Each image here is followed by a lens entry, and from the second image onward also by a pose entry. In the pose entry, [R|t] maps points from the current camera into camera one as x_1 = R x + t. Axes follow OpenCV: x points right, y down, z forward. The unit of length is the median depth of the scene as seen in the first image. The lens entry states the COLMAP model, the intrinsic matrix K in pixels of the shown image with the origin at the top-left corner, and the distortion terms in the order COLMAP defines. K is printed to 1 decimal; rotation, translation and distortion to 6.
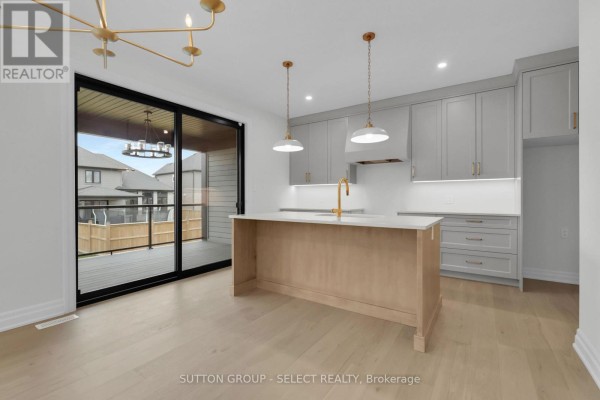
lens RADIAL K [[272.9, 0, 294.7], [0, 272.9, 198.4], [0, 0, 1]] dist [0.002889, 0.000313]
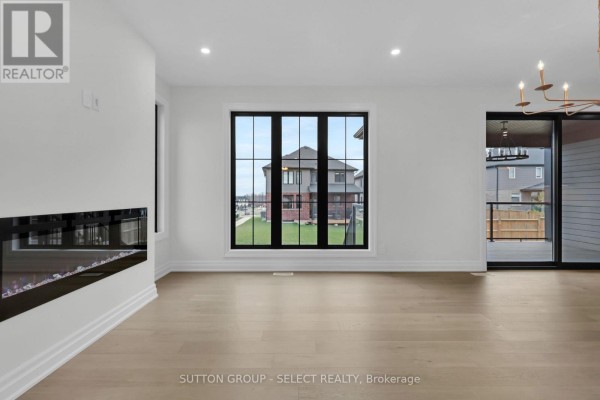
lens RADIAL K [[272.9, 0, 291.8], [0, 272.9, 194.7], [0, 0, 1]] dist [0.002889, 0.000313]
pose [[0.568211, -0.000309, -0.822883, -0.142029], [-0.004981, 0.999980, -0.003815, 0.003923], [0.822868, 0.006267, 0.568198, -0.561683]]
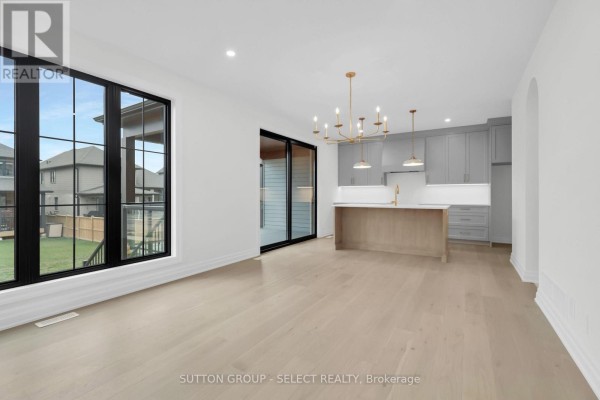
lens RADIAL K [[272.9, 0, 298.7], [0, 272.9, 195.4], [0, 0, 1]] dist [0.002889, 0.000313]
pose [[0.998672, 0.000710, 0.051514, -0.499773], [-0.000489, 0.999991, -0.004304, 0.007158], [-0.051516, 0.004273, 0.998663, -0.693942]]
